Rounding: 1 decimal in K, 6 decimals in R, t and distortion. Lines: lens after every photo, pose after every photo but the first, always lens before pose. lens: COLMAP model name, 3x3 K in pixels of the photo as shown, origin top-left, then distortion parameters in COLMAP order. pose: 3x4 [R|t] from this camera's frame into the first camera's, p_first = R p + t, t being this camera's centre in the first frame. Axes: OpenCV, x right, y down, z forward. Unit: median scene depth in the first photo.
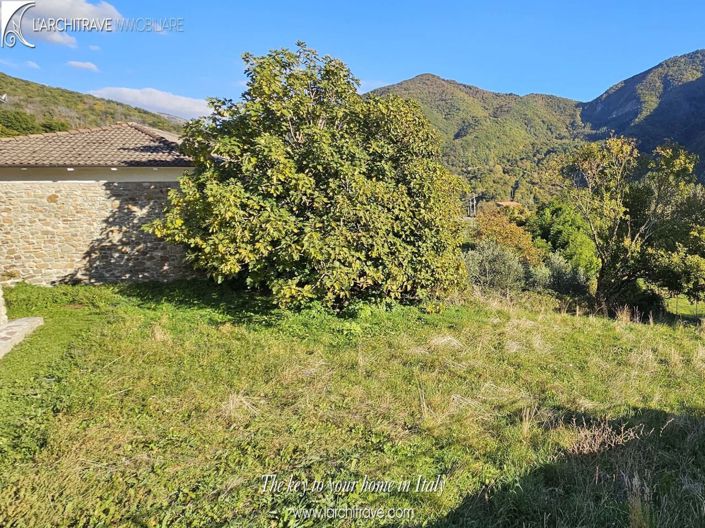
lens RADIAL K [[283.2, 0, 352.3], [0, 283.2, 264.5], [0, 0, 1]] dist [0.000329, -0.000990]
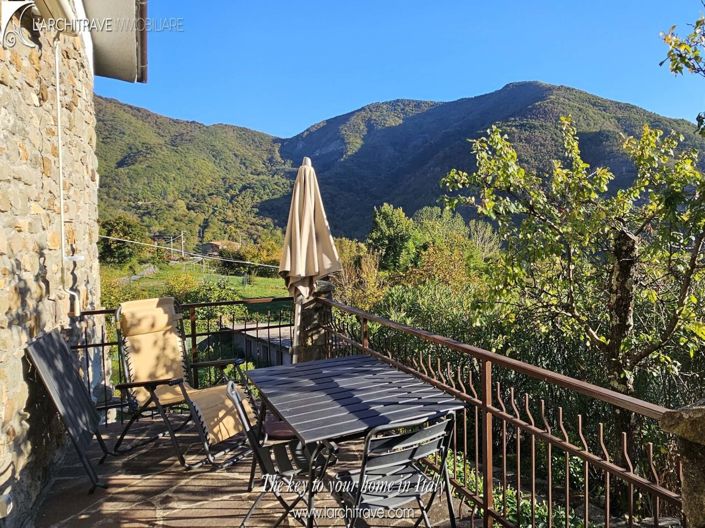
lens RADIAL K [[283.2, 0, 353.3], [0, 283.2, 263.0], [0, 0, 1]] dist [0.000329, -0.000990]
pose [[0.975673, -0.009439, 0.219030, 0.833941], [0.025979, 0.997011, -0.072757, -0.085742], [-0.217688, 0.076677, 0.973002, 0.066816]]
